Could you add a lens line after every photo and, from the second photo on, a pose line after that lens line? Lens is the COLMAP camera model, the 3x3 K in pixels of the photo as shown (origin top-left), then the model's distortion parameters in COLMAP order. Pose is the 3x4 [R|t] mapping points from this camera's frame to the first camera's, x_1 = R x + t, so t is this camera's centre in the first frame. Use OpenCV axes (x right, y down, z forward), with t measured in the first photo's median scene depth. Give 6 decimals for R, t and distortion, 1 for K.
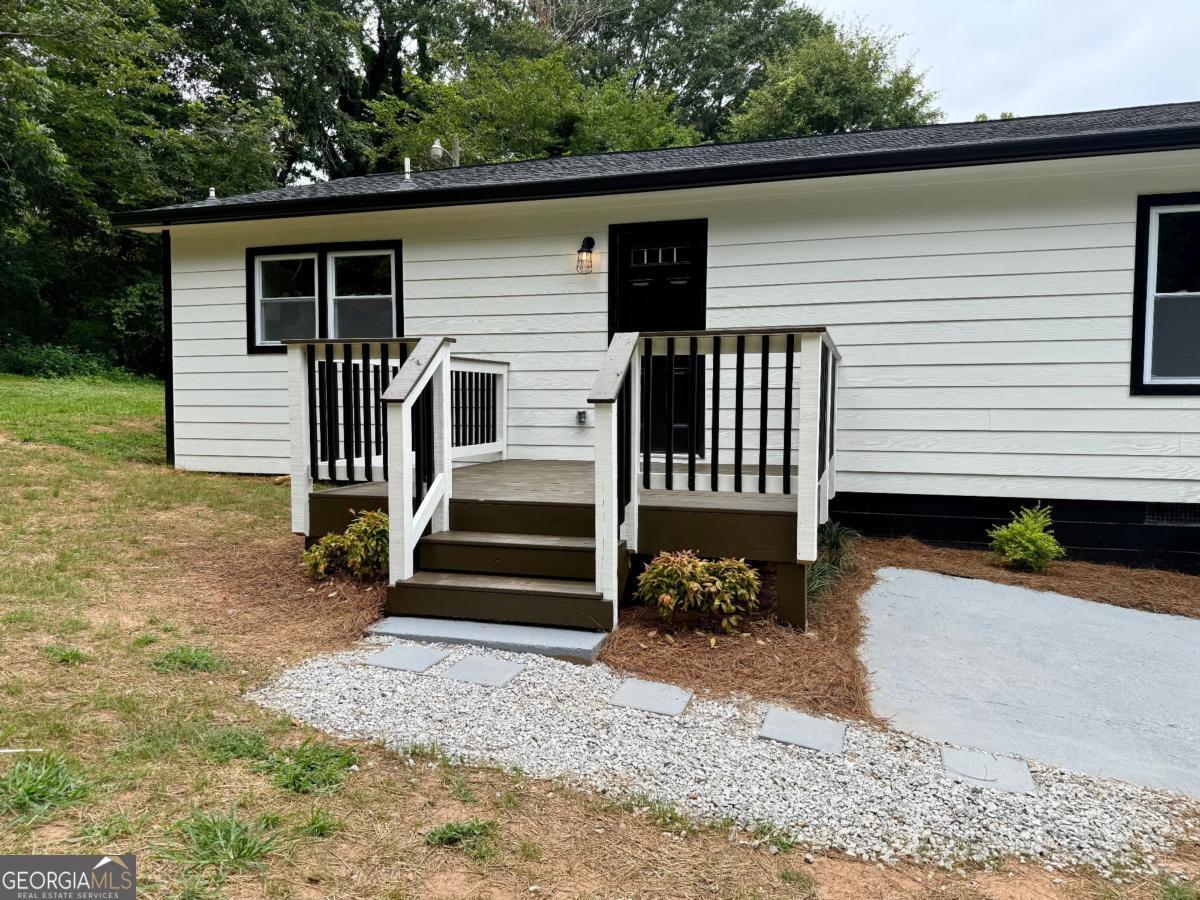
lens RADIAL K [[860.8, 0, 600.8], [0, 860.8, 433.5], [0, 0, 1]] dist [0.038250, -0.001257]
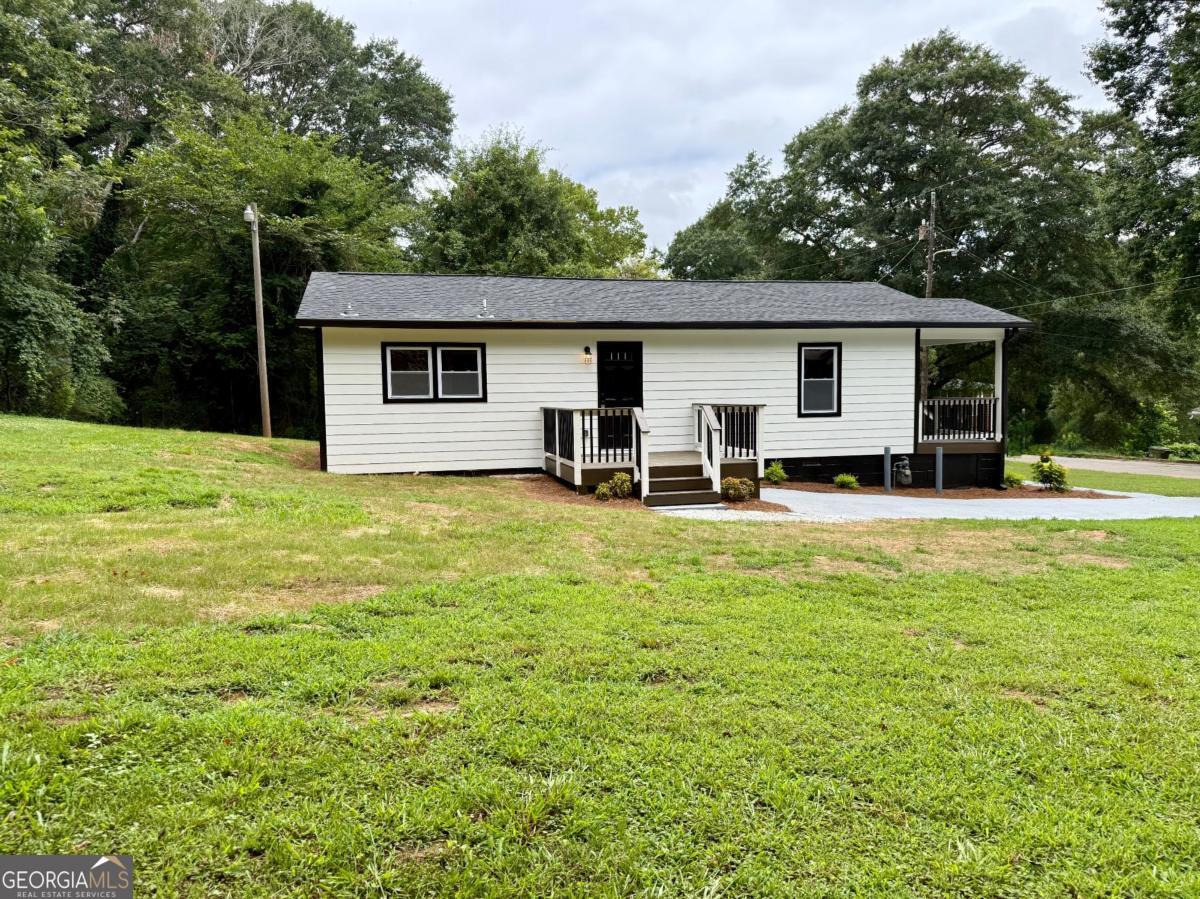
lens RADIAL K [[847.0, 0, 600.0], [0, 847.0, 449.5], [0, 0, 1]] dist [0.056231, 0.000204]
pose [[0.860477, -0.048418, 0.507183, -1.042587], [0.037920, 0.998799, 0.031016, -0.042032], [-0.508076, -0.007456, 0.861280, -0.782164]]
